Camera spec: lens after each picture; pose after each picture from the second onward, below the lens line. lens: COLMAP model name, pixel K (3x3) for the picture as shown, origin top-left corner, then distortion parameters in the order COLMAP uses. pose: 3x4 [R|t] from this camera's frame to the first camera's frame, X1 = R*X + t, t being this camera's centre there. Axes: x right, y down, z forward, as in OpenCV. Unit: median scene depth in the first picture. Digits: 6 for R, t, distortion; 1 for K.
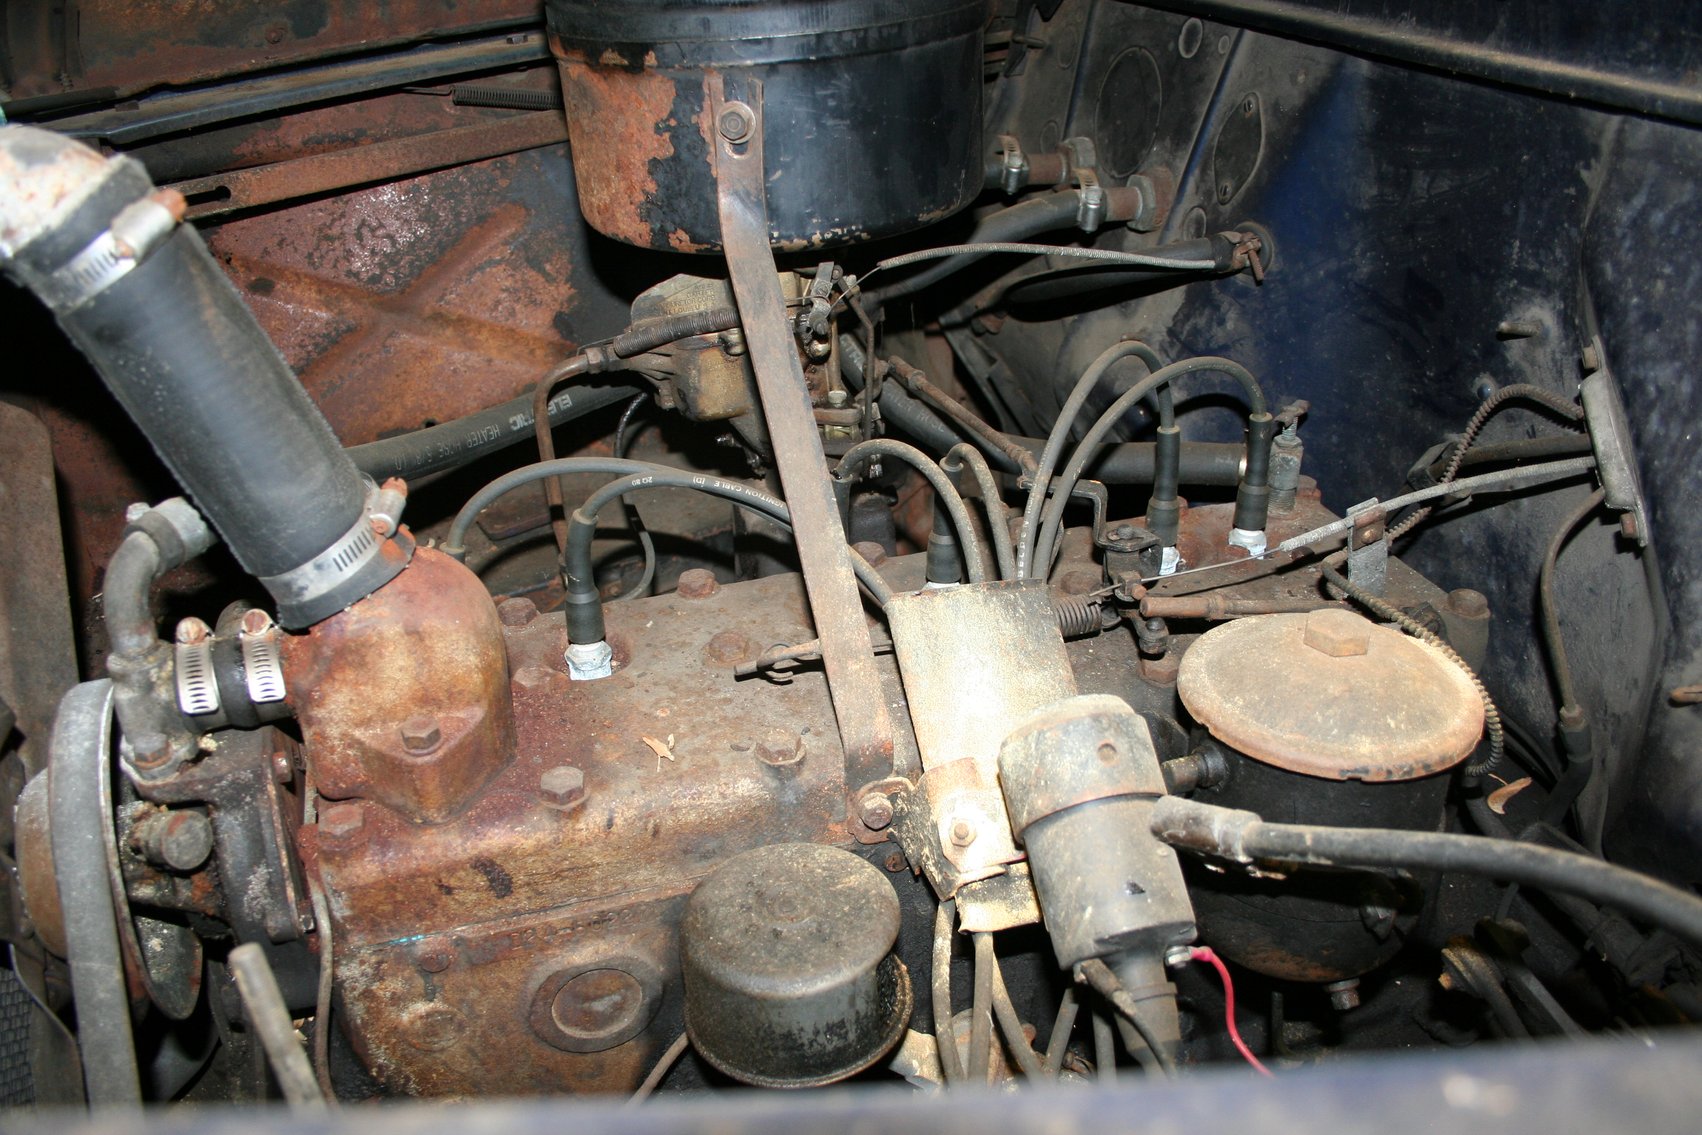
lens RADIAL K [[1426.7, 0, 851.0], [0, 1426.7, 567.5], [0, 0, 1]] dist [-0.152465, 0.153629]
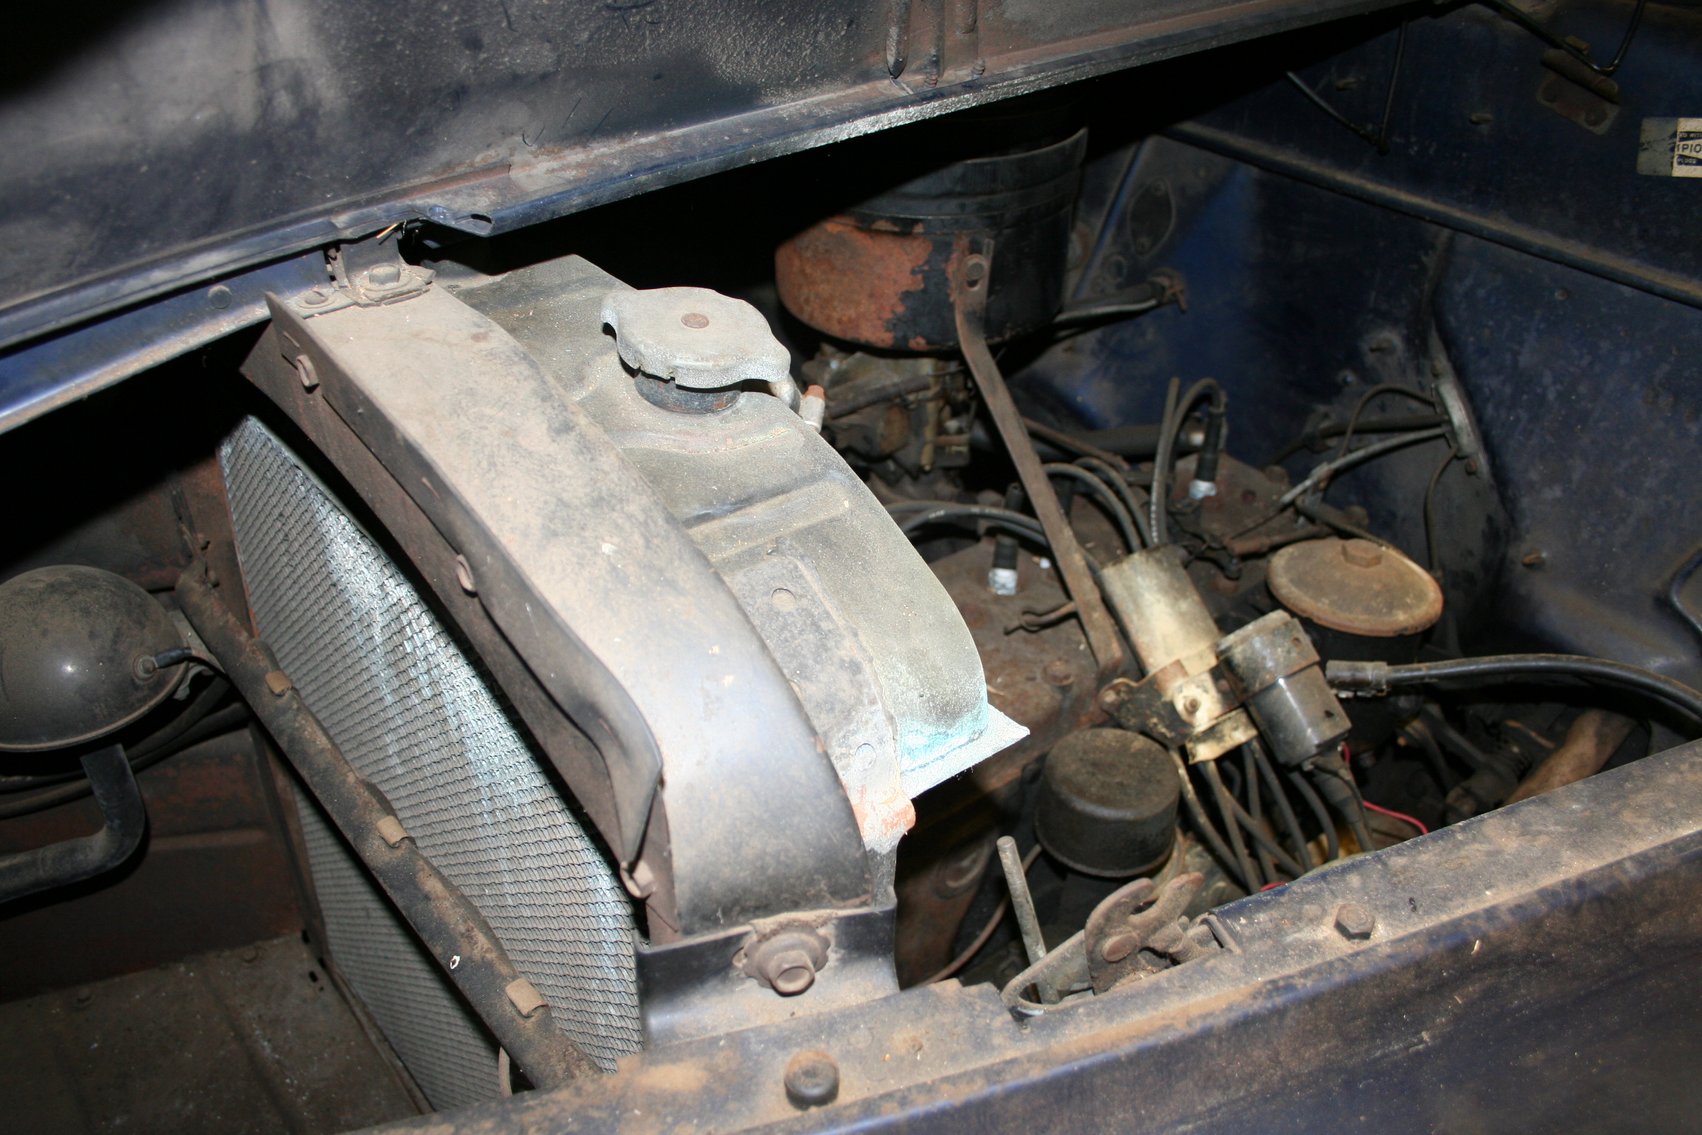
lens RADIAL K [[1426.7, 0, 851.0], [0, 1426.7, 567.5], [0, 0, 1]] dist [-0.152465, 0.153629]
pose [[0.931263, -0.147961, 0.332951, -0.743316], [0.121206, 0.987591, 0.099865, -0.167952], [-0.343596, -0.052645, 0.937641, -0.372357]]
